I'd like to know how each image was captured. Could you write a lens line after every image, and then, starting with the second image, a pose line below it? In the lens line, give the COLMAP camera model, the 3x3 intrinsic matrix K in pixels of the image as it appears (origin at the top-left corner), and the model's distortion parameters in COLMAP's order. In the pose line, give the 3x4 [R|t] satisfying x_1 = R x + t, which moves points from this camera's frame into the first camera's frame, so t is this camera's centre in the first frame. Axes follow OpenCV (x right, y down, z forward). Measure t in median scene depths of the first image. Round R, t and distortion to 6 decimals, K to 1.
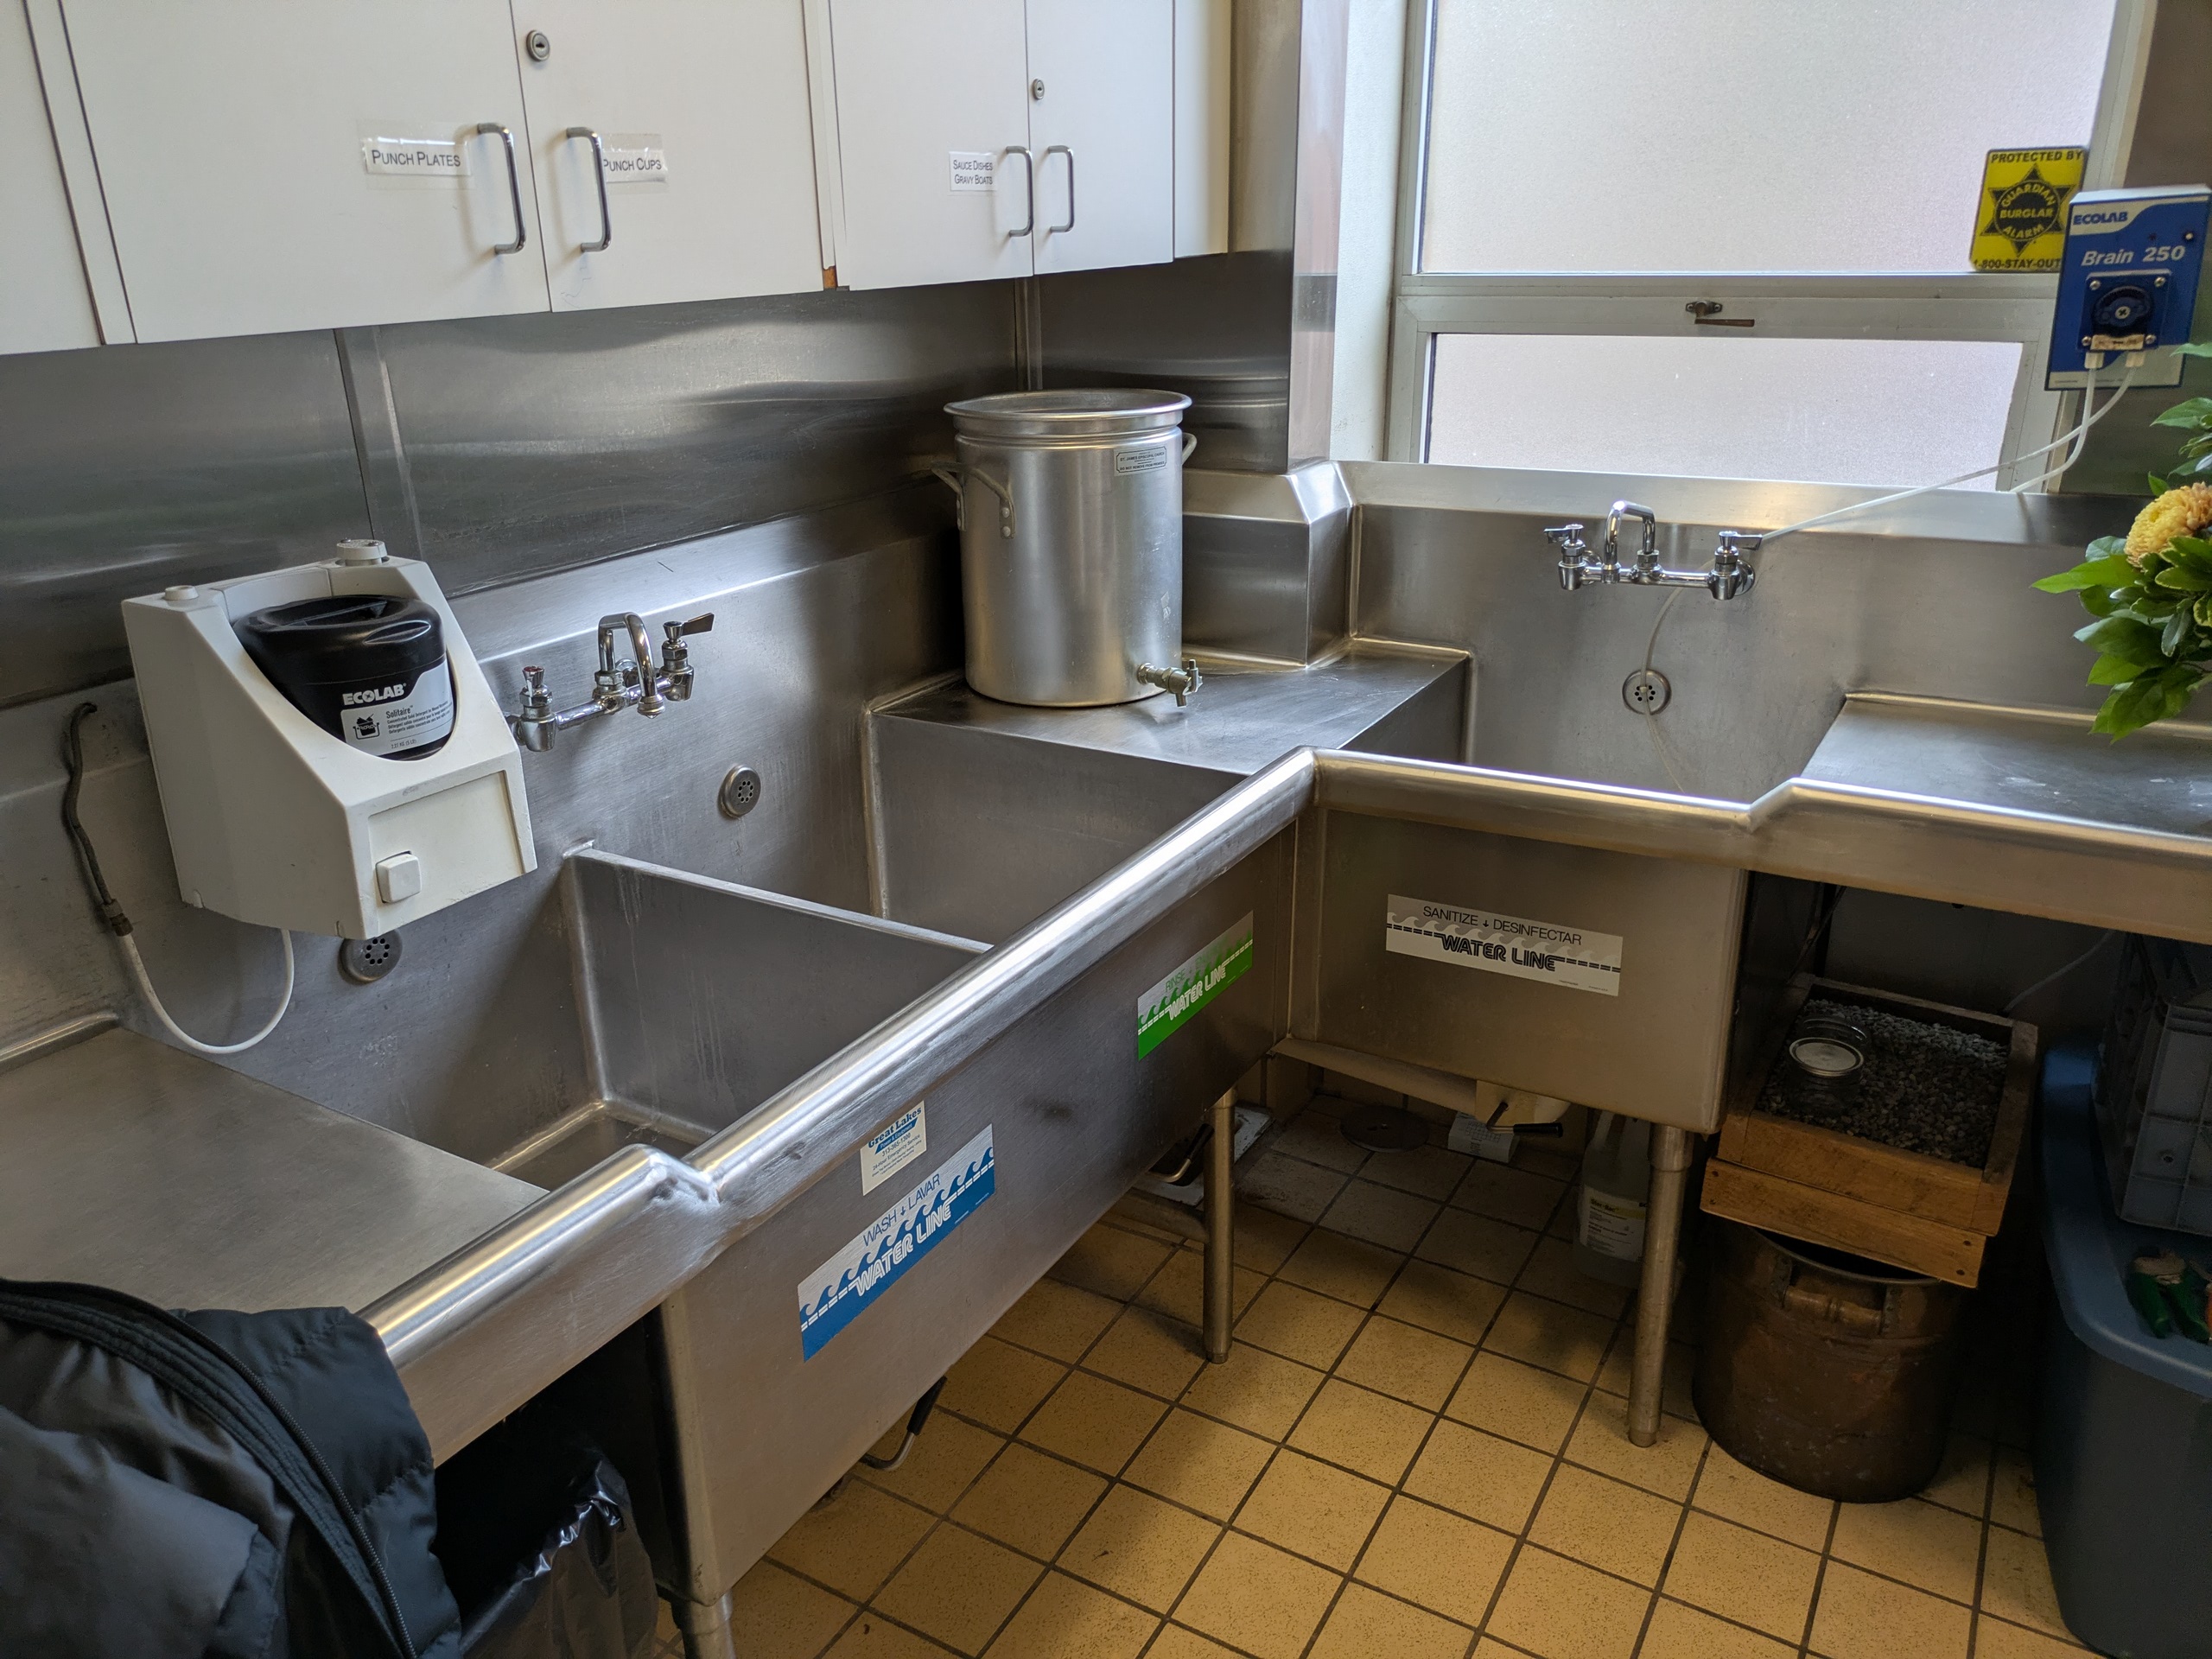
lens RADIAL K [[1661.5, 0, 1099.7], [0, 1661.5, 845.2], [0, 0, 1]] dist [0.022922, -0.013165]
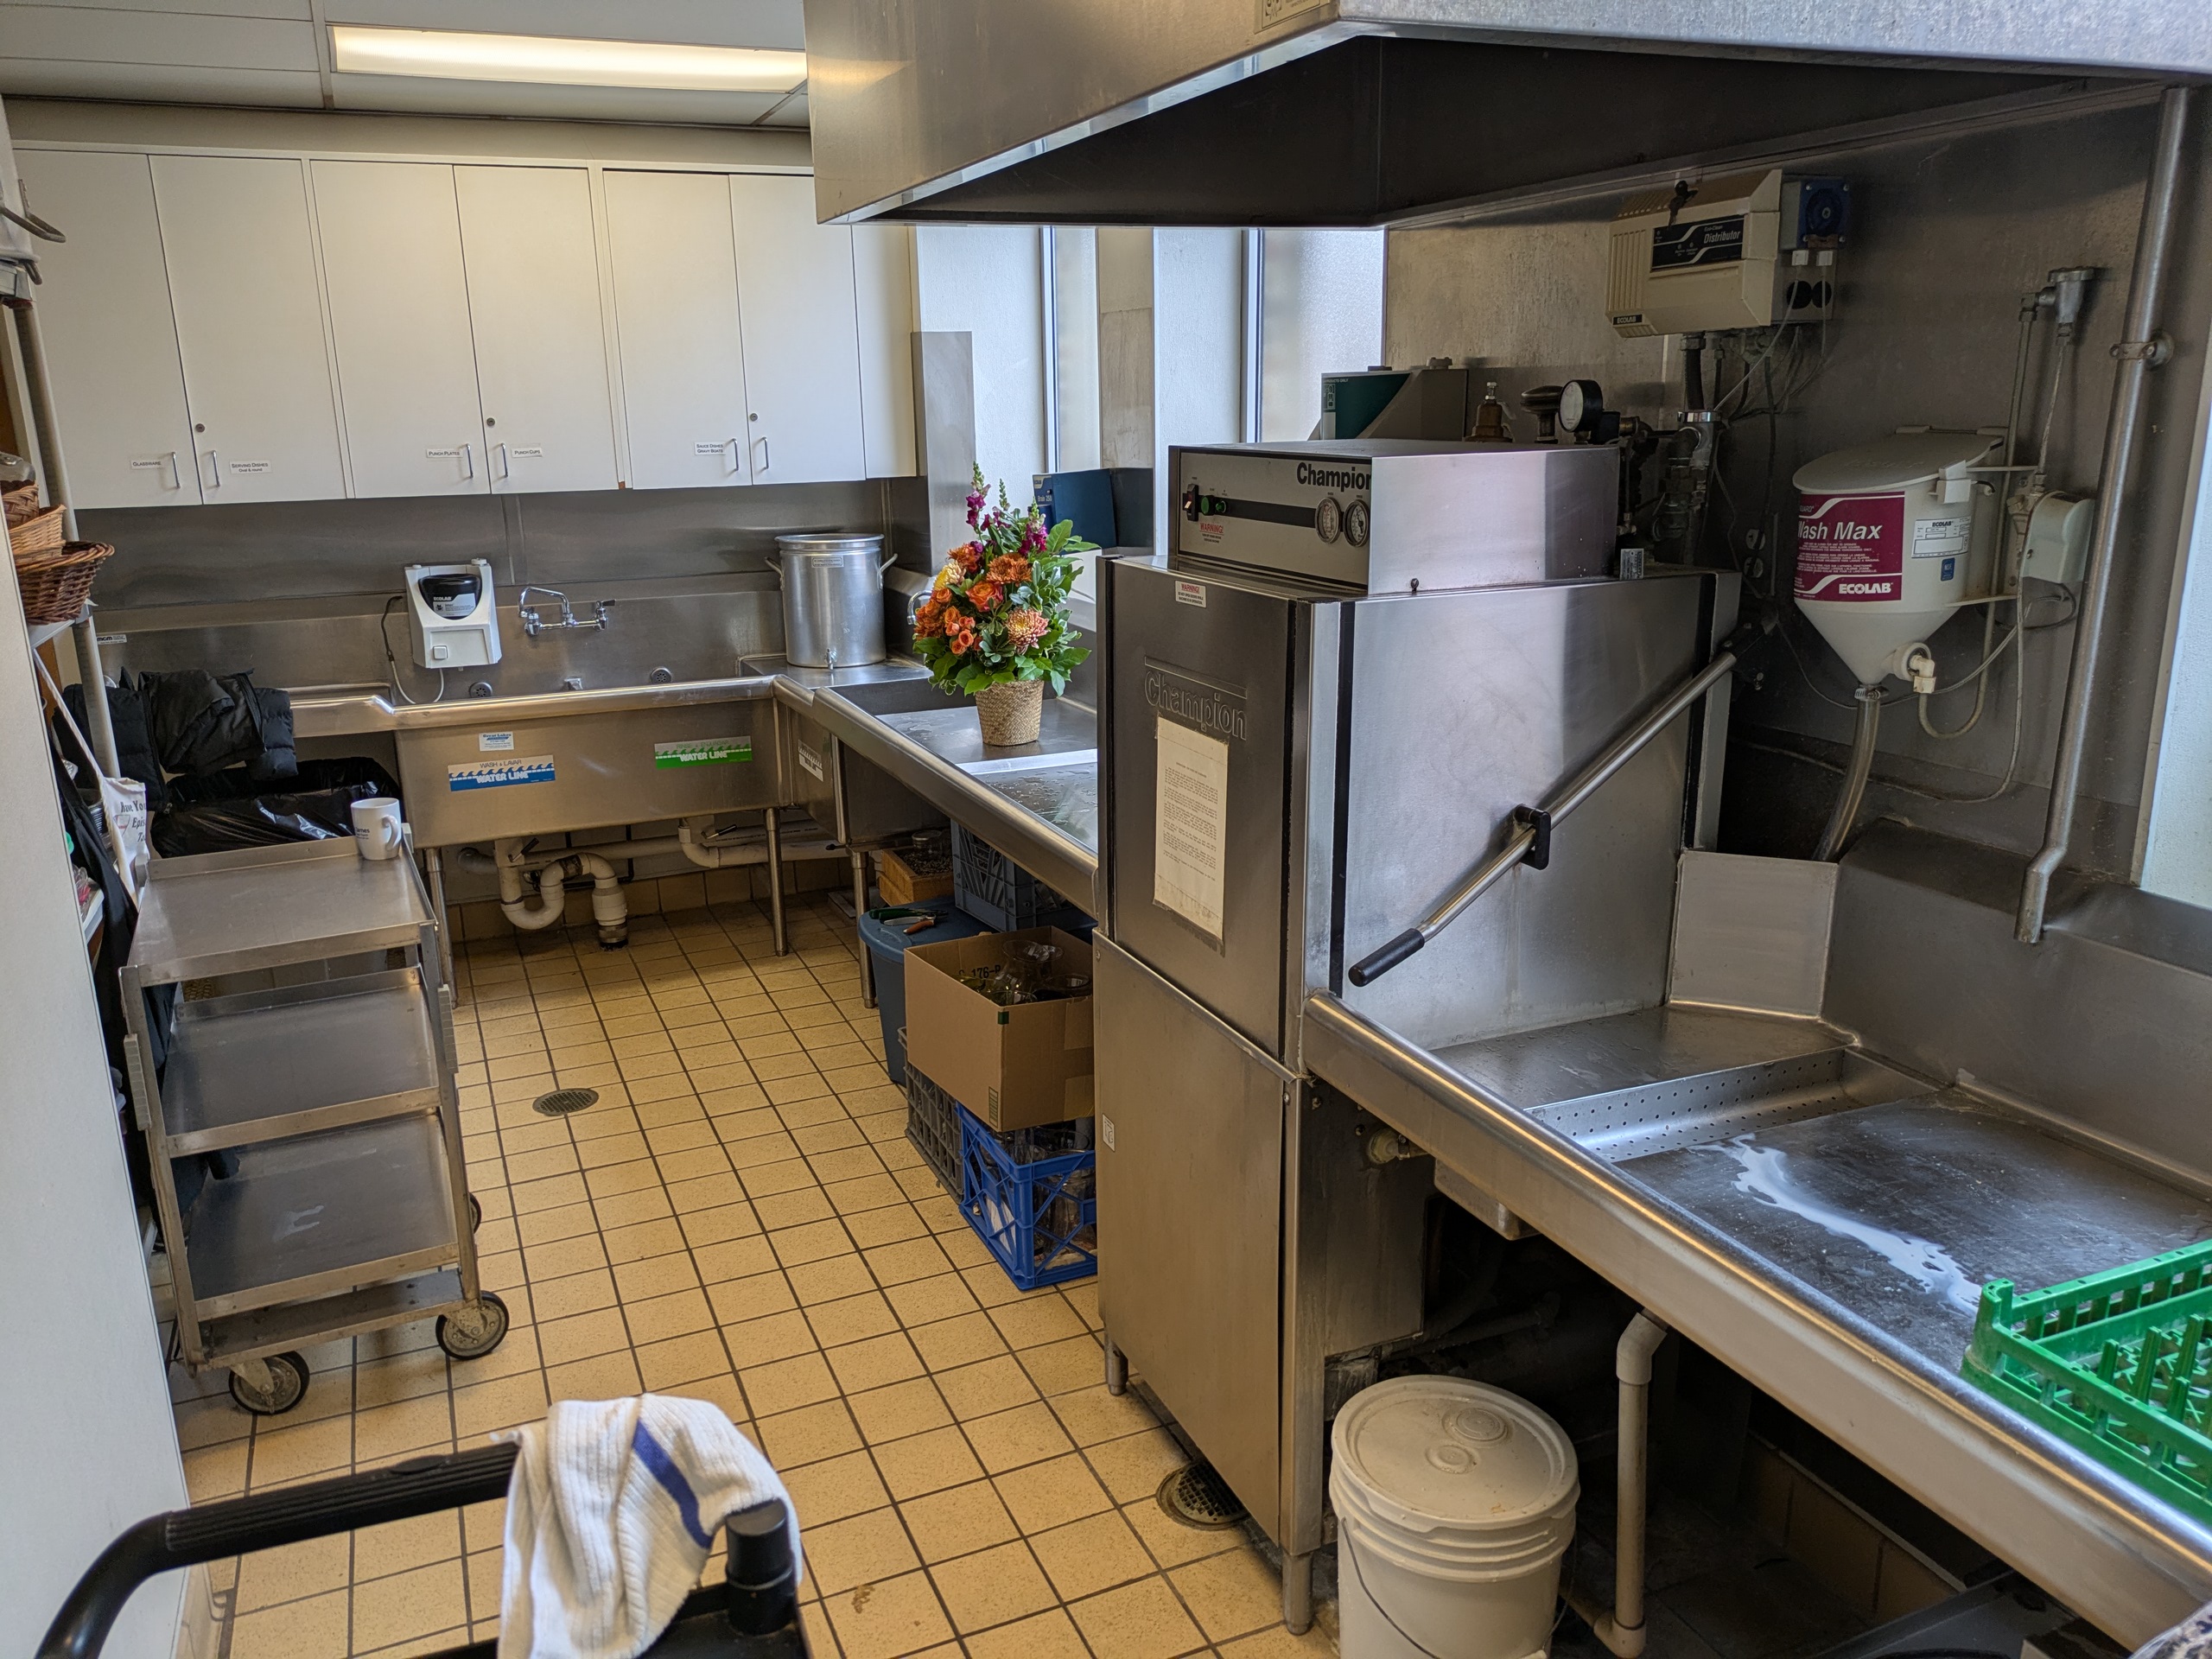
lens RADIAL K [[1661.5, 0, 1107.3], [0, 1661.5, 830.1], [0, 0, 1]] dist [0.022922, -0.013165]
pose [[0.809952, 0.155819, -0.565418, 2.623453], [-0.208597, 0.977559, -0.029414, 0.186274], [0.548146, 0.141768, 0.824280, -0.994494]]
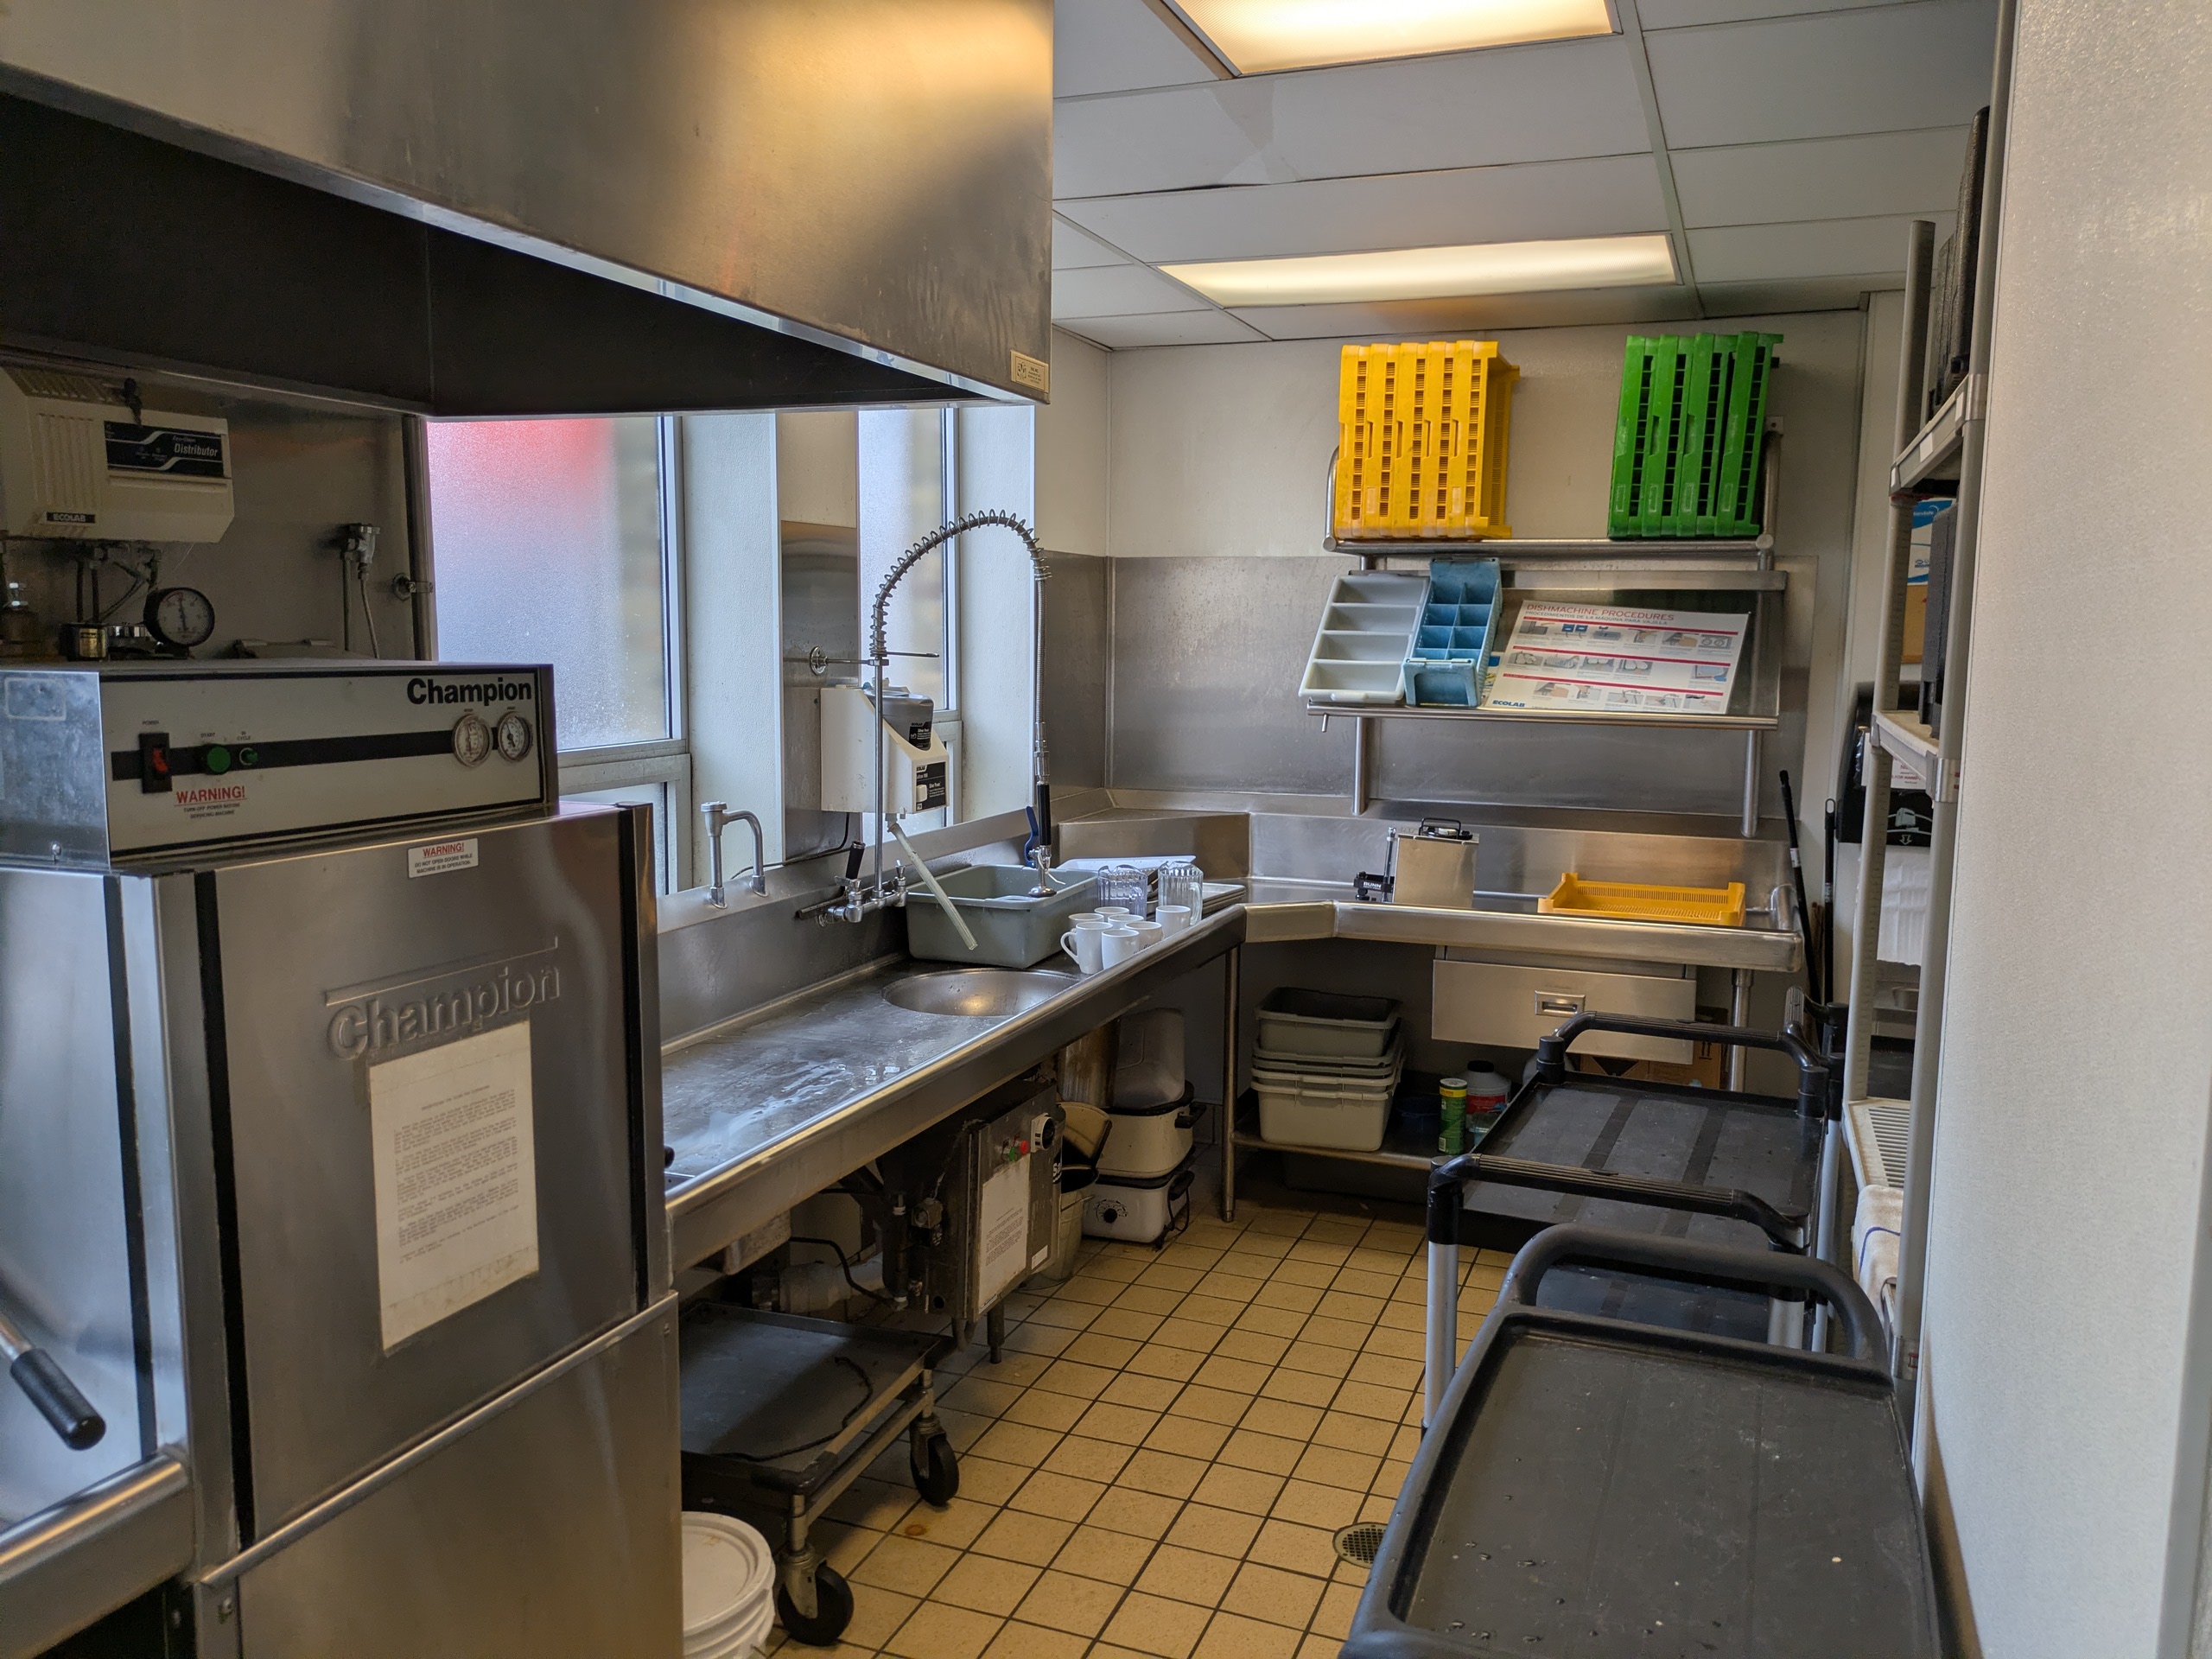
lens RADIAL K [[1661.5, 0, 1107.6], [0, 1661.5, 834.2], [0, 0, 1]] dist [0.022922, -0.013165]
pose [[-0.155682, -0.099821, 0.982751, -2.962751], [0.350198, 0.924684, 0.149399, -0.647347], [-0.923647, 0.367417, -0.108999, 1.723894]]
